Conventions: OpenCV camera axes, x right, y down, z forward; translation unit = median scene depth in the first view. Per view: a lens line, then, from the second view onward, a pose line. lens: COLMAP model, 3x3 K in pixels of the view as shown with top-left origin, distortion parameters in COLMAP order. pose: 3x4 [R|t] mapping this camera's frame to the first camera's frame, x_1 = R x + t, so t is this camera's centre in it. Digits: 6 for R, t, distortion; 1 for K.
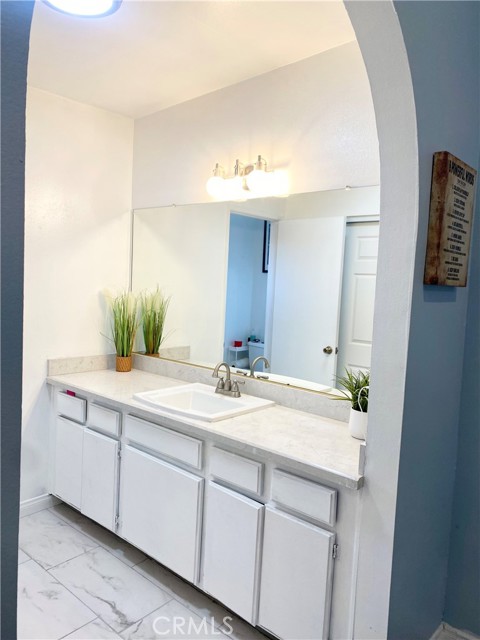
lens RADIAL K [[481.0, 0, 239.5], [0, 481.0, 317.0], [0, 0, 1]] dist [0.036866, -0.054377]
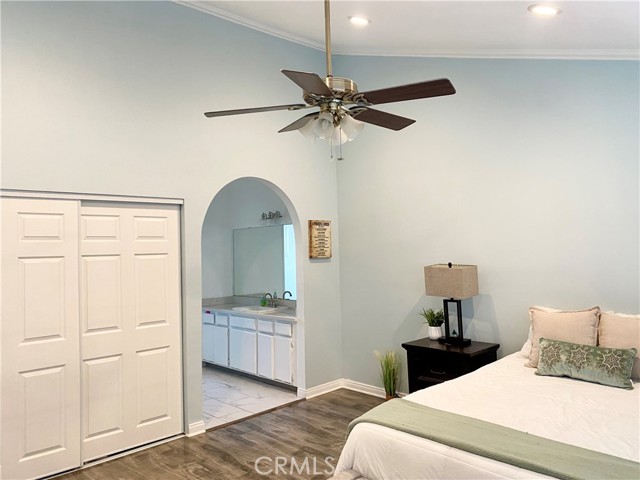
lens RADIAL K [[481.0, 0, 319.4], [0, 481.0, 239.0], [0, 0, 1]] dist [0.036866, -0.054377]
pose [[0.993359, -0.067865, -0.092912, 0.488269], [0.056943, 0.991670, -0.115536, 0.123005], [0.099979, 0.109478, 0.988948, -1.483984]]
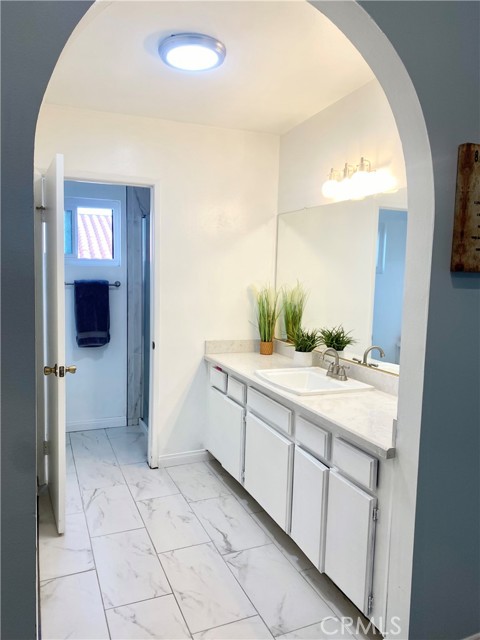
lens RADIAL K [[481.0, 0, 243.1], [0, 481.0, 319.7], [0, 0, 1]] dist [0.036866, -0.054377]
pose [[0.901961, 0.024597, -0.431117, 0.269431], [-0.022570, 0.999697, 0.009816, 0.023460], [0.431228, 0.000876, 0.902242, -0.090408]]
